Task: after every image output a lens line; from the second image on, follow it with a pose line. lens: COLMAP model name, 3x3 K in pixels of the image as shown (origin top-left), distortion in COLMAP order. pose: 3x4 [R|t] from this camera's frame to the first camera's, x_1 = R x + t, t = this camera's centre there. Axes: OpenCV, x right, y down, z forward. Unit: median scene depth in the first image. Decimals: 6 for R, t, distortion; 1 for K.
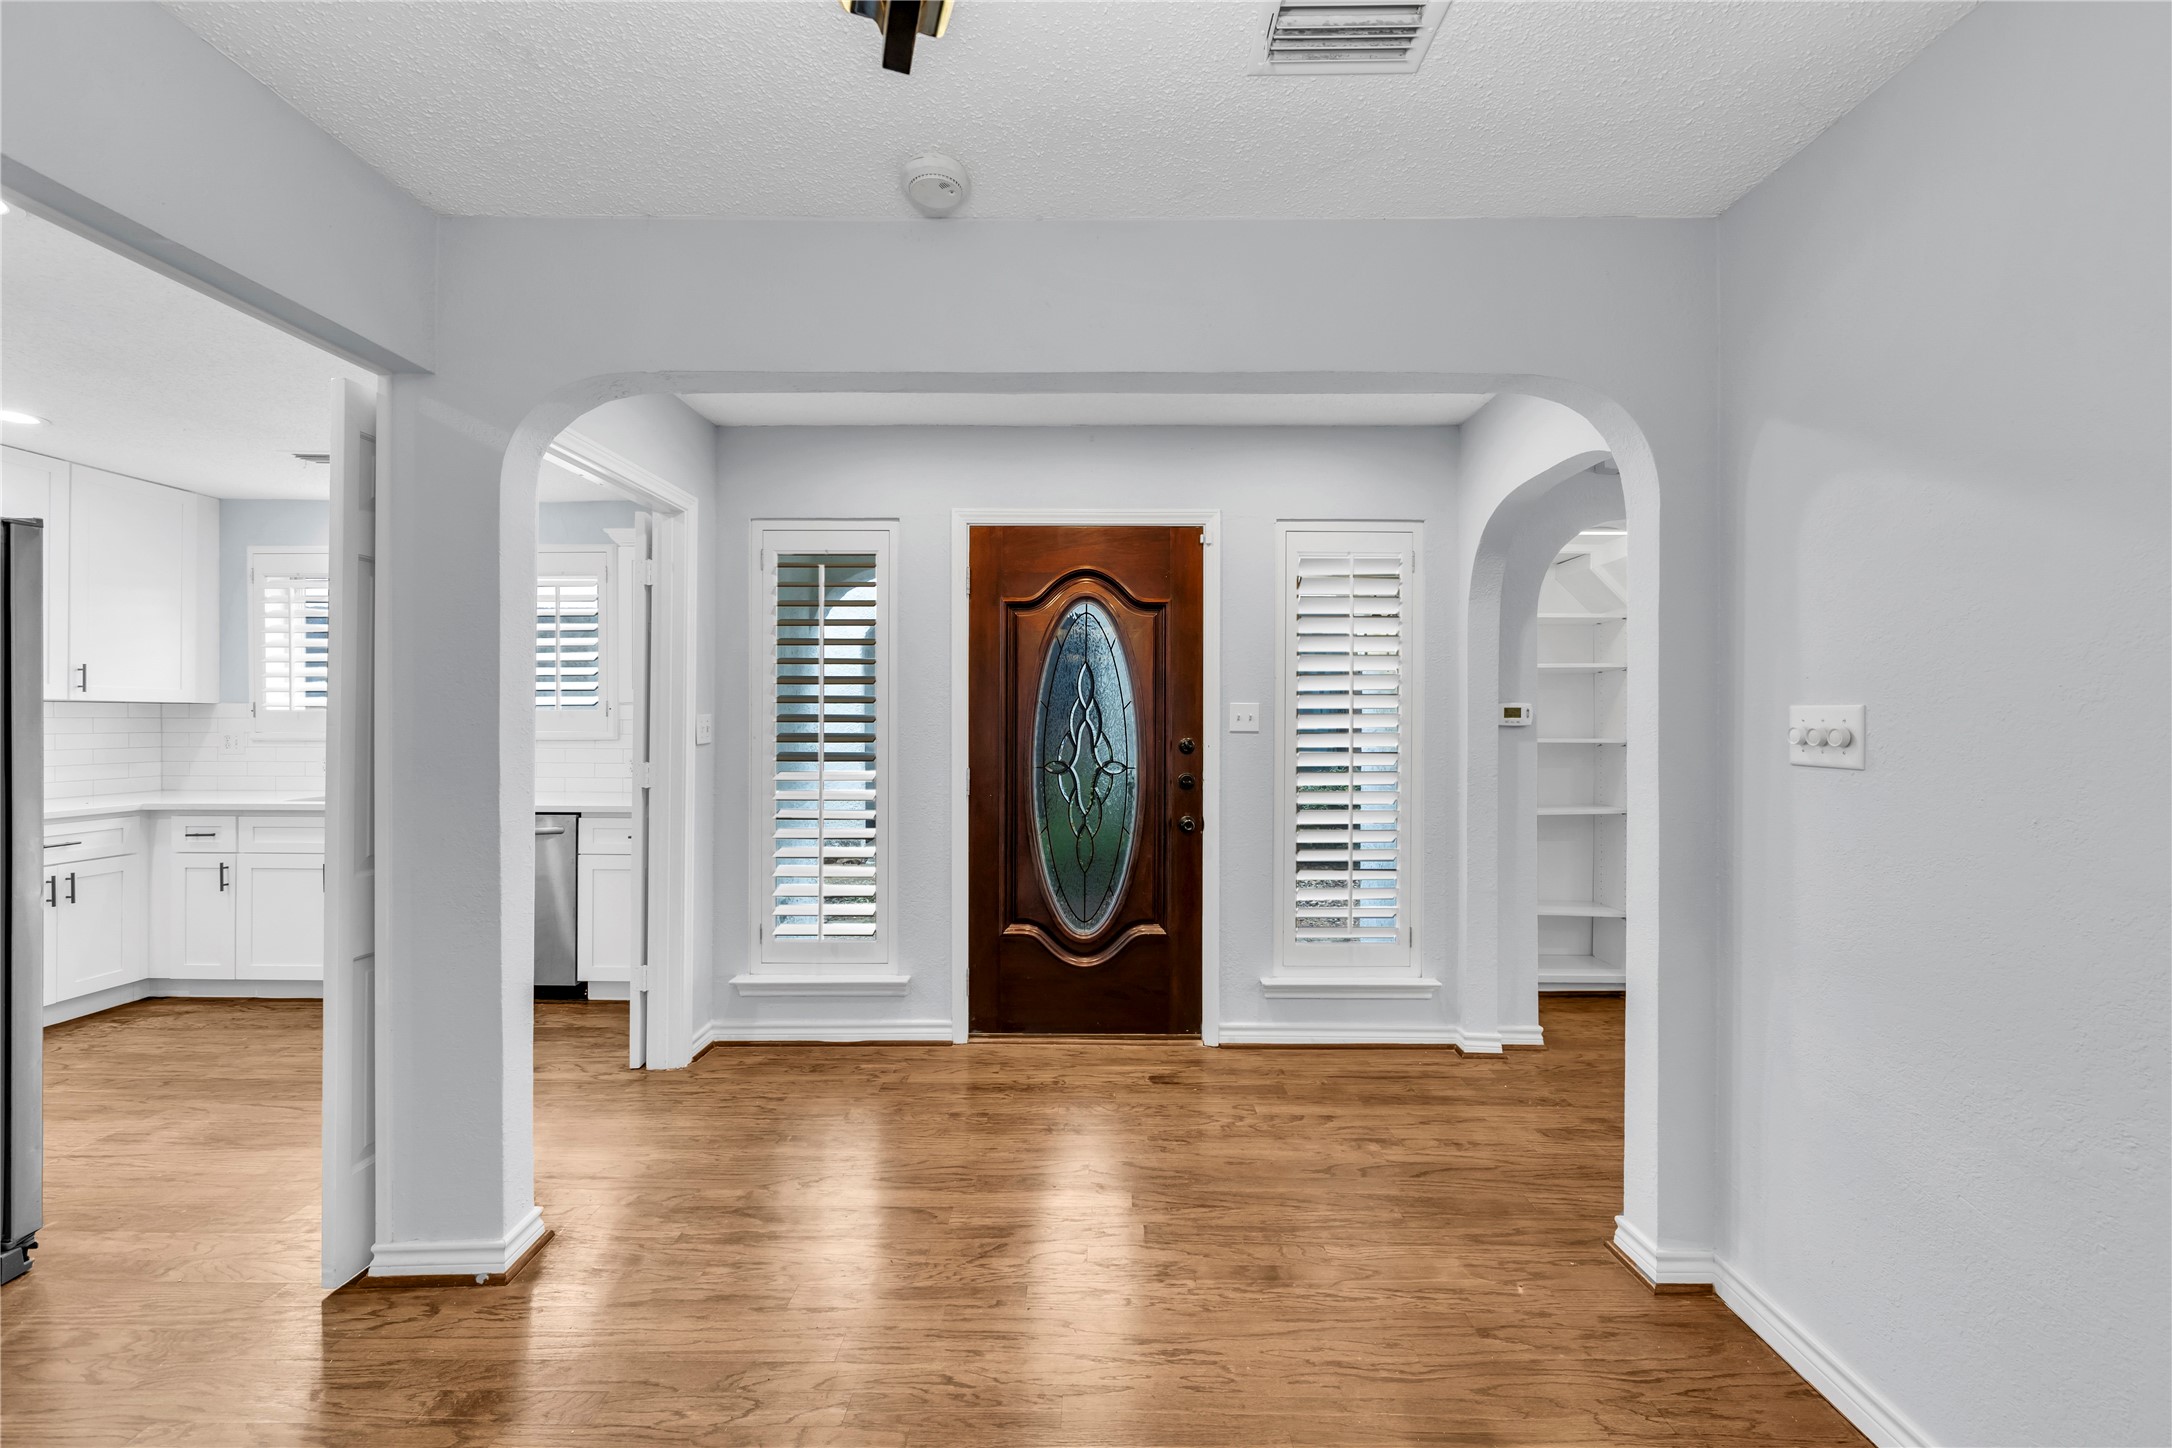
lens RADIAL K [[838.7, 0, 1086.0], [0, 838.7, 724.0], [0, 0, 1]] dist [-0.001414, -0.000130]
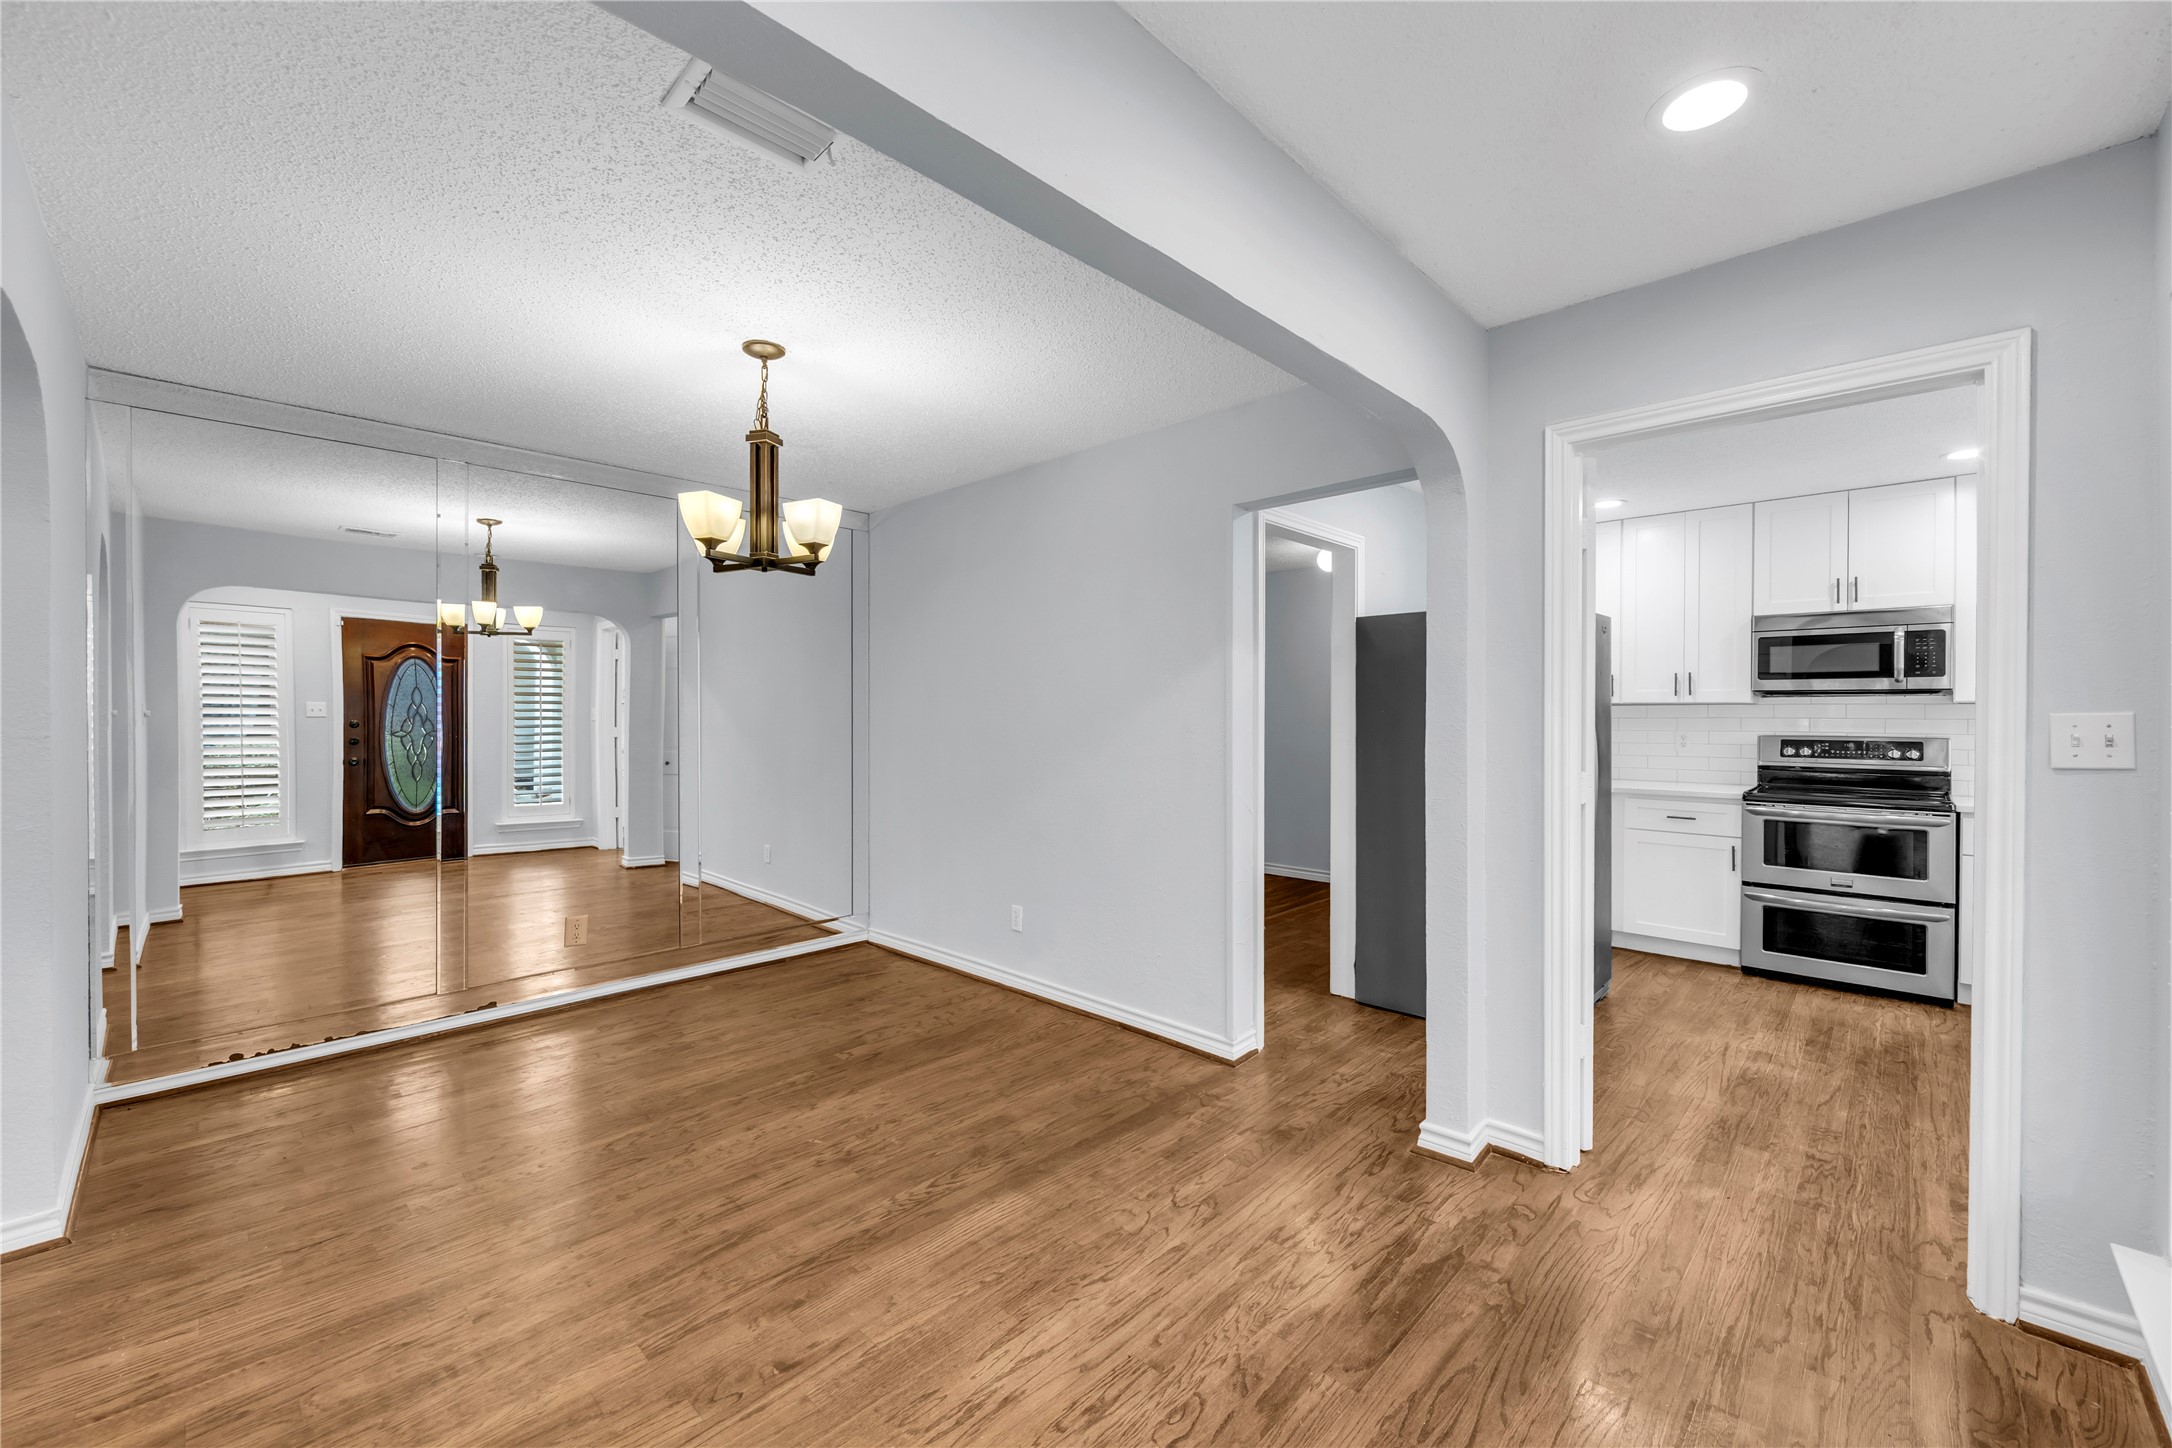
lens RADIAL K [[861.9, 0, 1099.6], [0, 861.9, 715.8], [0, 0, 1]] dist [-0.002321, -0.000442]
pose [[-0.675888, -0.003912, -0.736994, 0.464526], [-0.007397, 0.999972, 0.001476, -0.006561], [0.736968, 0.006449, -0.675897, 1.143401]]
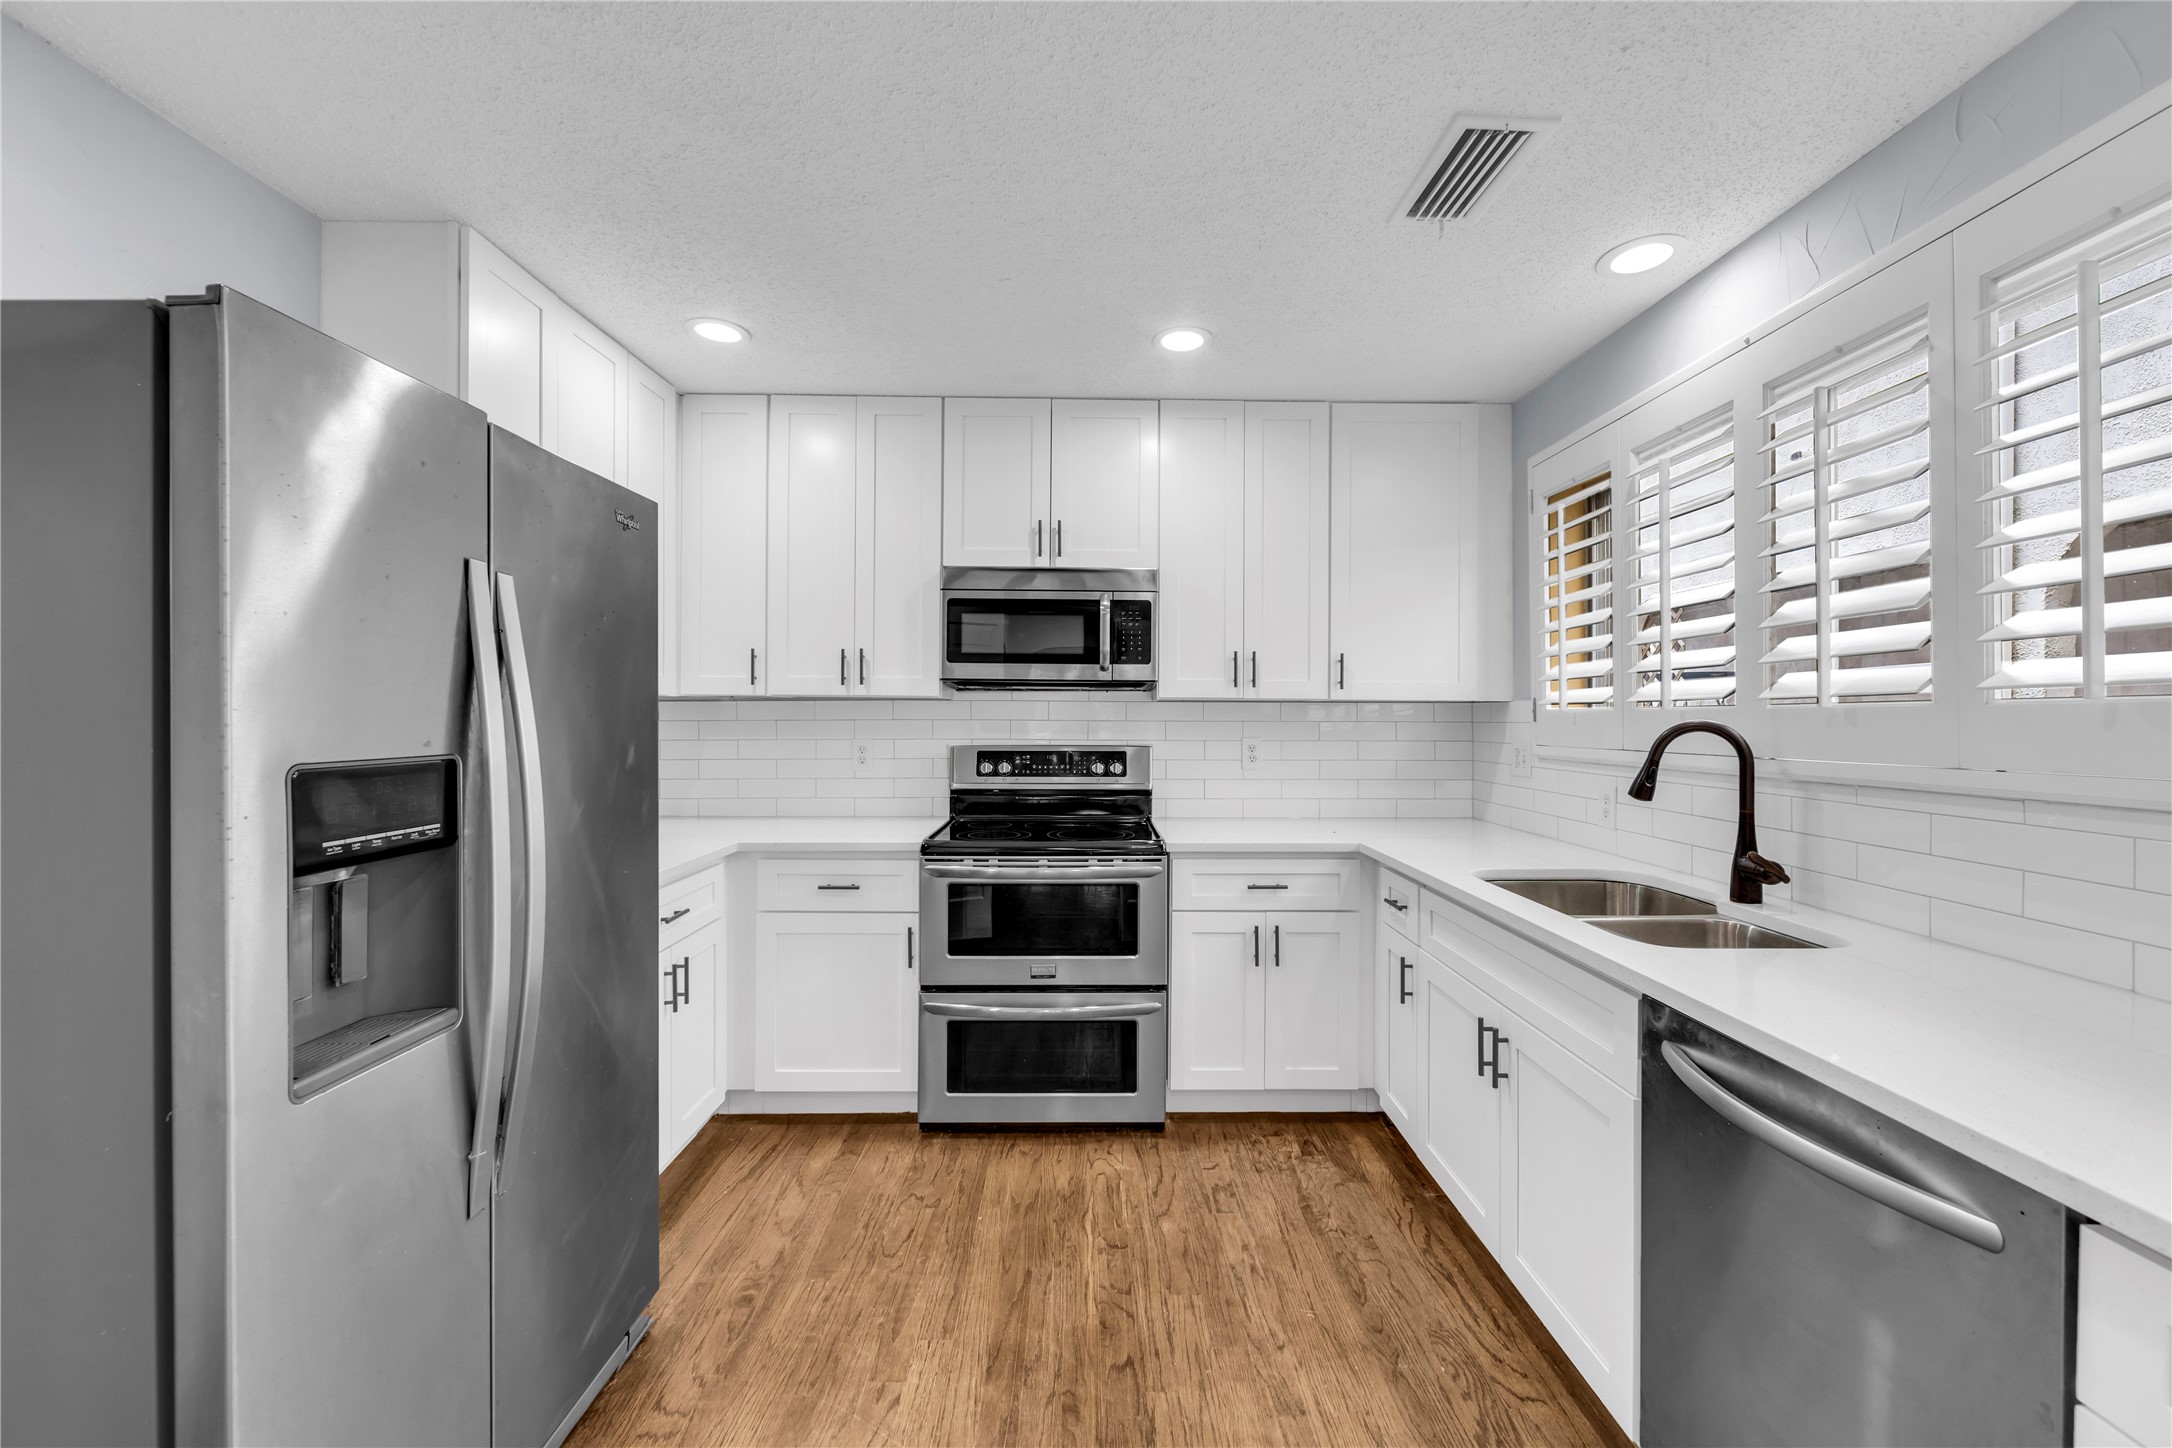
lens RADIAL K [[861.9, 0, 1099.6], [0, 861.9, 715.8], [0, 0, 1]] dist [-0.002321, -0.000442]
pose [[0.030371, -0.001204, -0.999538, -0.590736], [-0.007710, 0.999969, -0.001439, -0.015759], [0.999509, 0.007750, 0.030361, 1.116172]]
